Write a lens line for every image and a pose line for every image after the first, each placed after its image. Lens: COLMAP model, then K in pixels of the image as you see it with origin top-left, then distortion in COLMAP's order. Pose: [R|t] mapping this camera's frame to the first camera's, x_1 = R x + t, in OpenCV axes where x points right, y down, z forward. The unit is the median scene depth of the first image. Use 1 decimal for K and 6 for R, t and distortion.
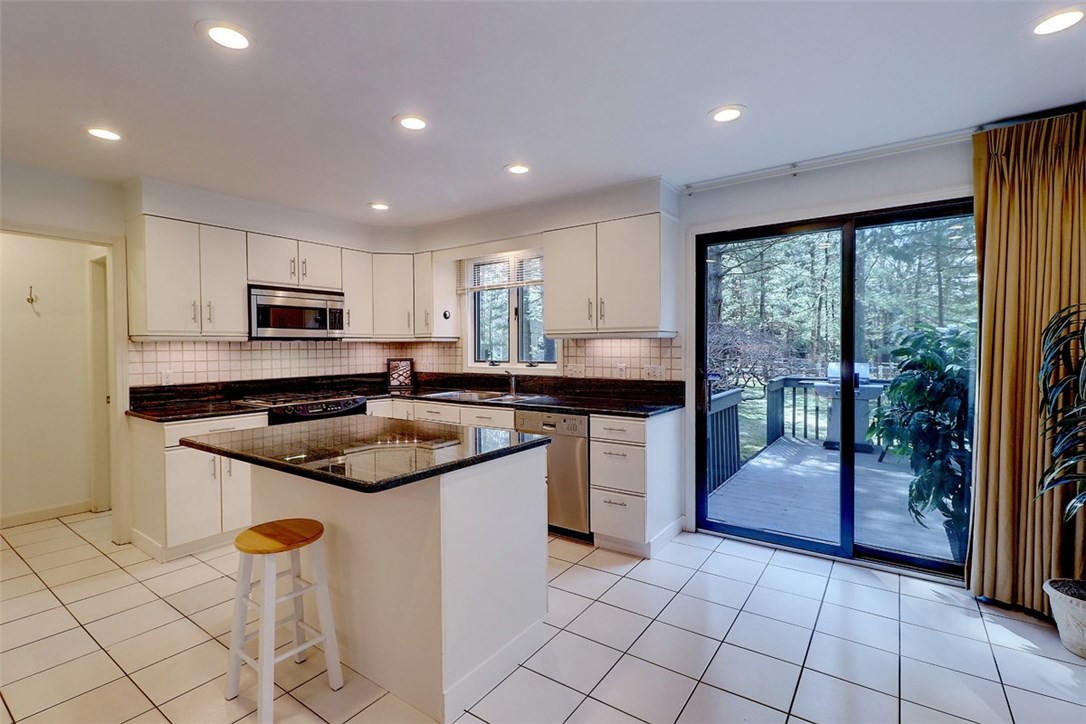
lens RADIAL K [[505.1, 0, 543.0], [0, 505.1, 362.0], [0, 0, 1]] dist [-0.000725, -0.000160]
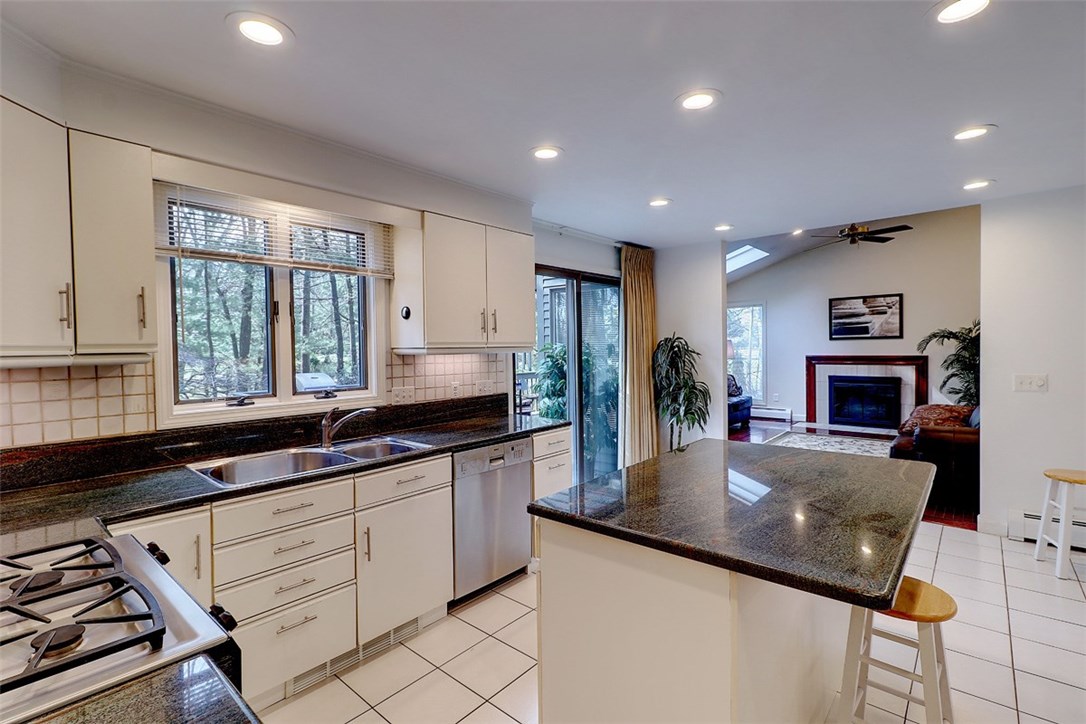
lens RADIAL K [[505.1, 0, 543.0], [0, 505.1, 362.0], [0, 0, 1]] dist [-0.000725, -0.000160]
pose [[0.108529, -0.024837, 0.993783, -0.709247], [0.044281, 0.998816, 0.020127, -0.041690], [-0.993107, 0.041821, 0.109500, 0.730552]]
